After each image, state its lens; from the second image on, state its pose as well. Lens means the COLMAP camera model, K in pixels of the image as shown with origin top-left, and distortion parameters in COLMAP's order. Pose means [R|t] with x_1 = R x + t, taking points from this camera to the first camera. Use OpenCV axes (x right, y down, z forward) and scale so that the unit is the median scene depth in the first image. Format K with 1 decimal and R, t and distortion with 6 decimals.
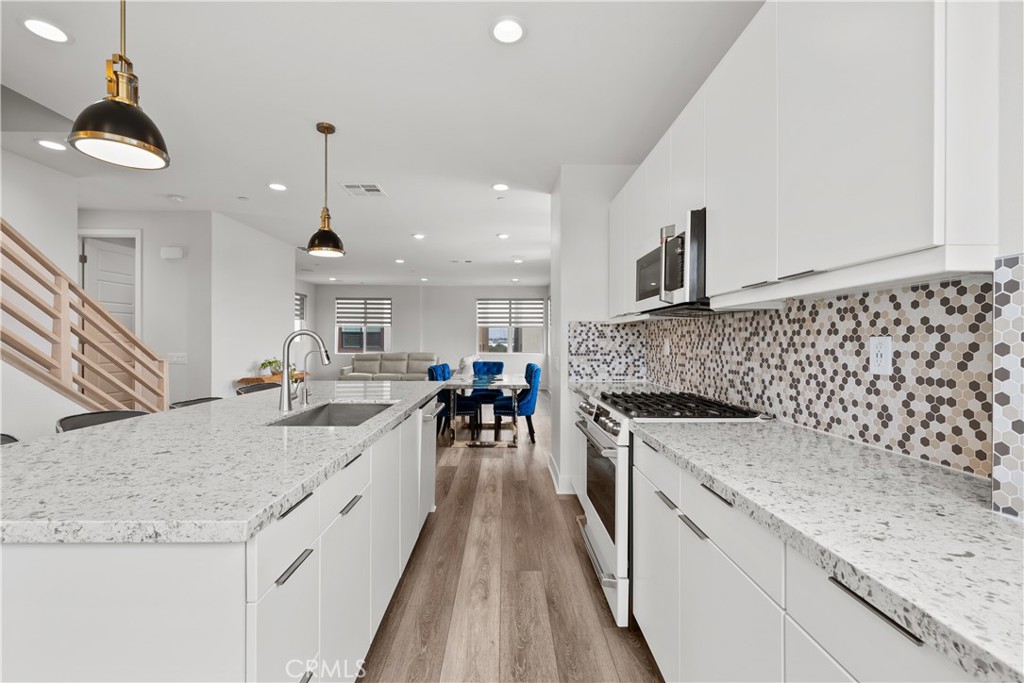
lens RADIAL K [[431.0, 0, 512.0], [0, 431.0, 341.5], [0, 0, 1]] dist [-0.001224, -0.000080]
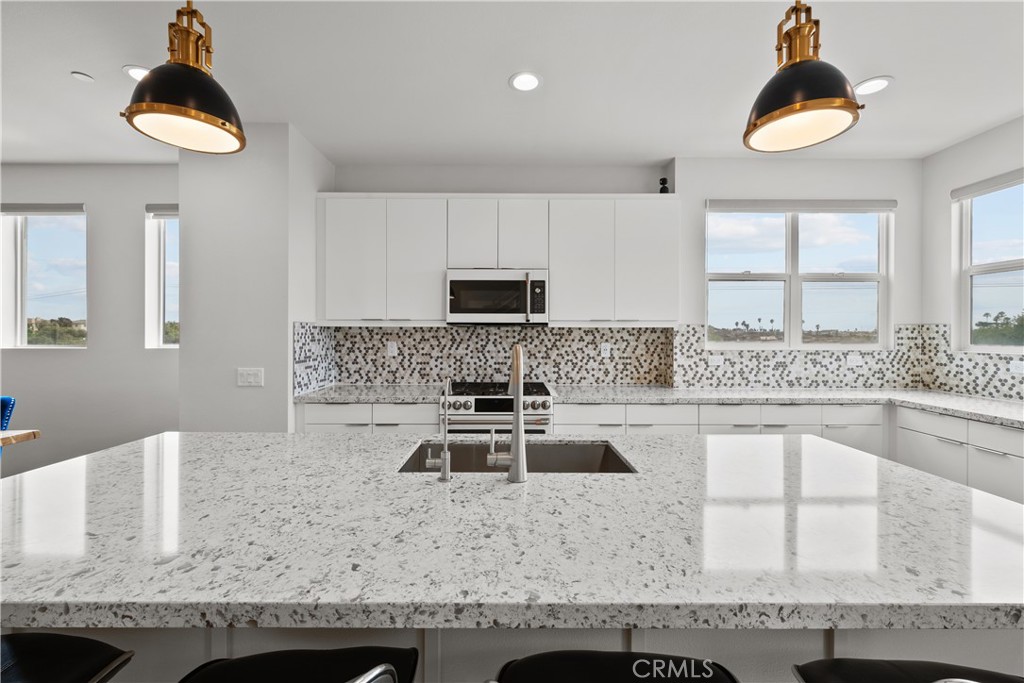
lens RADIAL K [[403.8, 0, 512.8], [0, 403.8, 334.3], [0, 0, 1]] dist [-0.008428, -0.000245]
pose [[0.012025, -0.002585, 0.999924, -1.206654], [-0.001755, 0.999995, 0.002607, -0.050498], [-0.999926, -0.001786, 0.012020, 1.132968]]
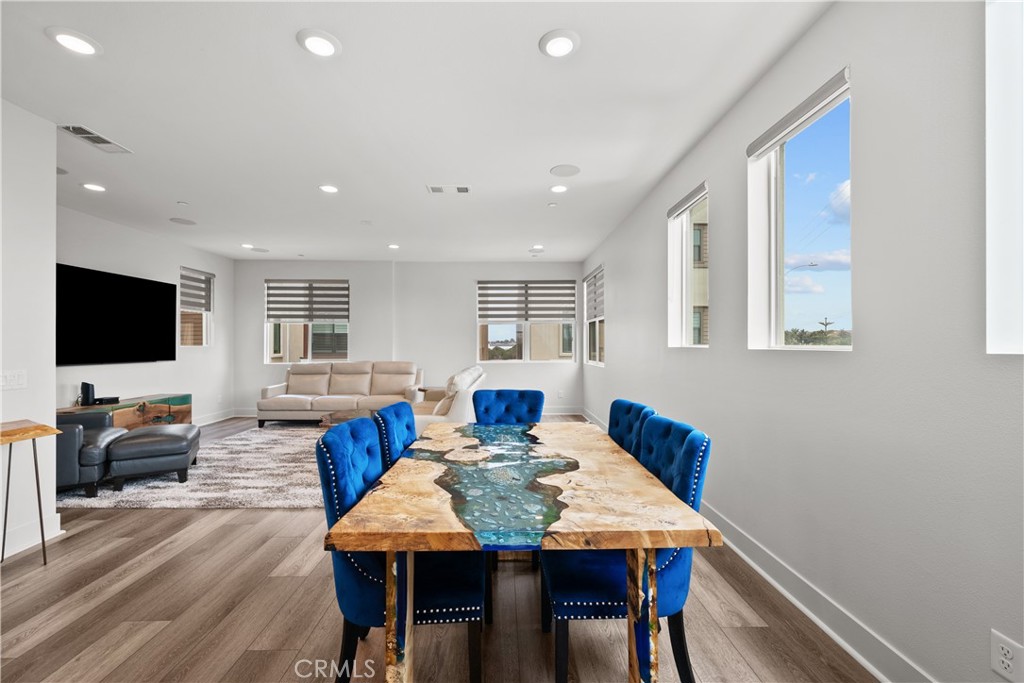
lens RADIAL K [[414.8, 0, 512.0], [0, 414.8, 341.5], [0, 0, 1]] dist [0.001452, 0.000057]
pose [[0.999970, -0.003591, 0.006933, -0.197694], [0.003641, 0.999967, -0.007201, 0.002324], [-0.006907, 0.007226, 0.999950, 2.130064]]
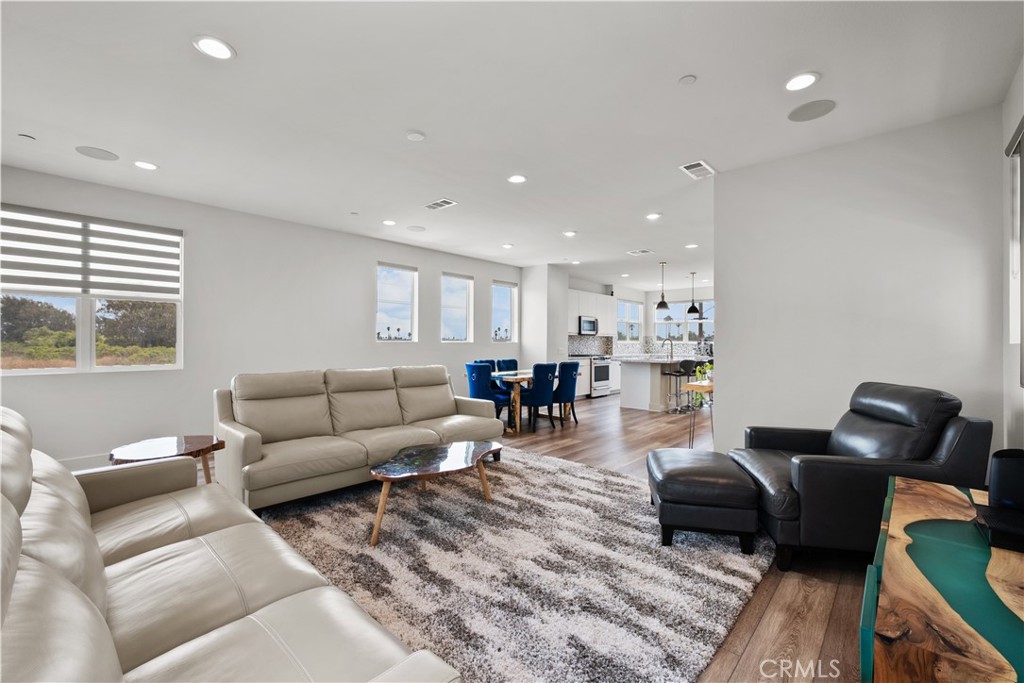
lens RADIAL K [[431.0, 0, 512.0], [0, 431.0, 341.5], [0, 0, 1]] dist [-0.001224, -0.000080]
pose [[-0.733748, -0.002831, 0.679416, -2.897139], [-0.002397, 0.999996, 0.001578, 0.006077], [-0.679418, -0.000471, -0.733751, 6.387486]]
